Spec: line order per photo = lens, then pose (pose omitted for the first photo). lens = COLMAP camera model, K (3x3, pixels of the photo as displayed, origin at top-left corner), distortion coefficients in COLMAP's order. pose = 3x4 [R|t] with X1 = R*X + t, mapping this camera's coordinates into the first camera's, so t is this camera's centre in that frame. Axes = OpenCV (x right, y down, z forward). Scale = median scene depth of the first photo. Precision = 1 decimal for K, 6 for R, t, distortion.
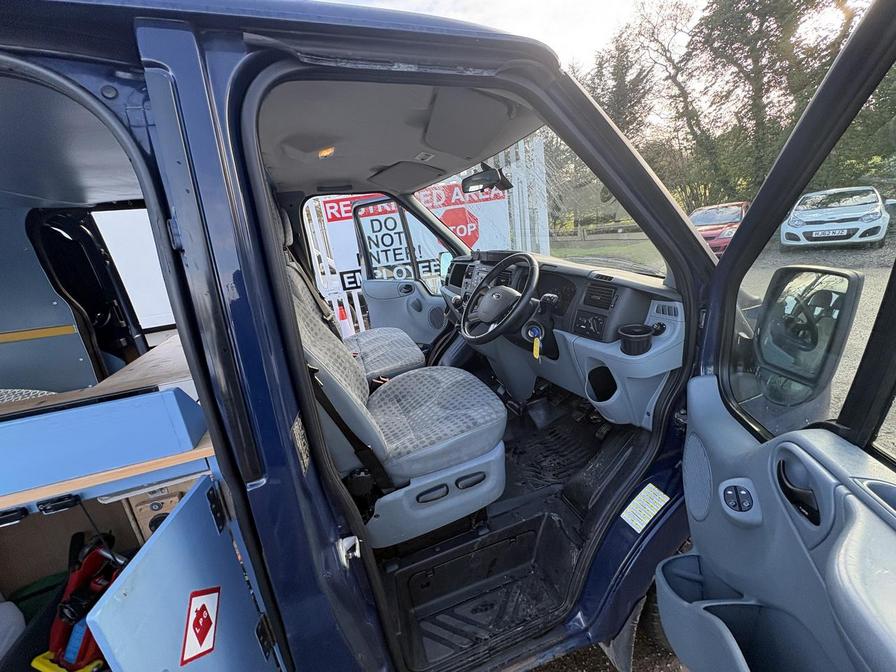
lens RADIAL K [[357.8, 0, 448.1], [0, 357.8, 336.8], [0, 0, 1]] dist [-0.001375, 0.000536]
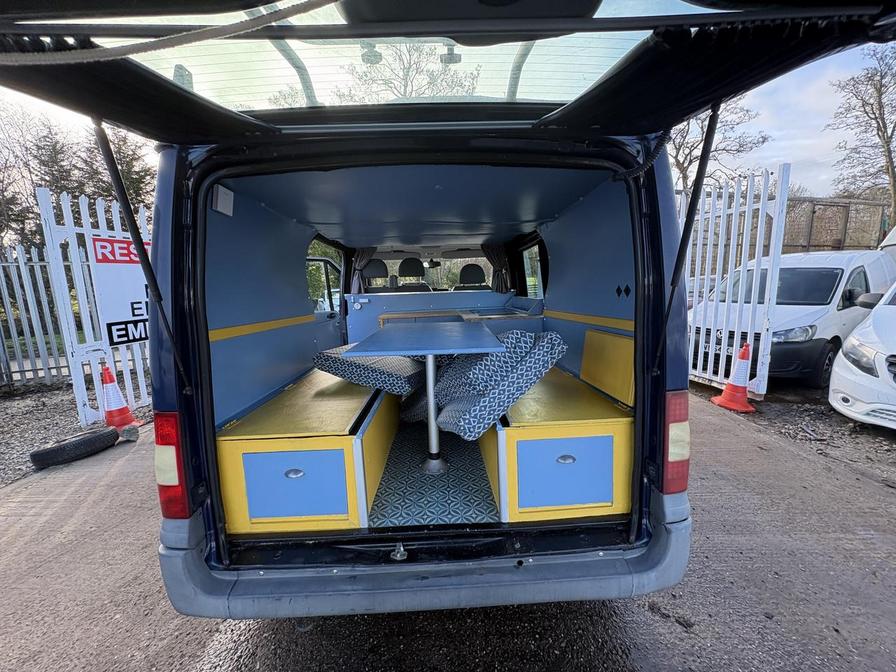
lens RADIAL K [[359.2, 0, 448.0], [0, 359.2, 336.0], [0, 0, 1]] dist [0.000094, 0.000020]
pose [[0.300885, -0.033571, 0.953069, -0.864826], [0.271410, 0.961067, -0.051832, 0.100751], [-0.914224, 0.274268, 0.298282, 0.060292]]
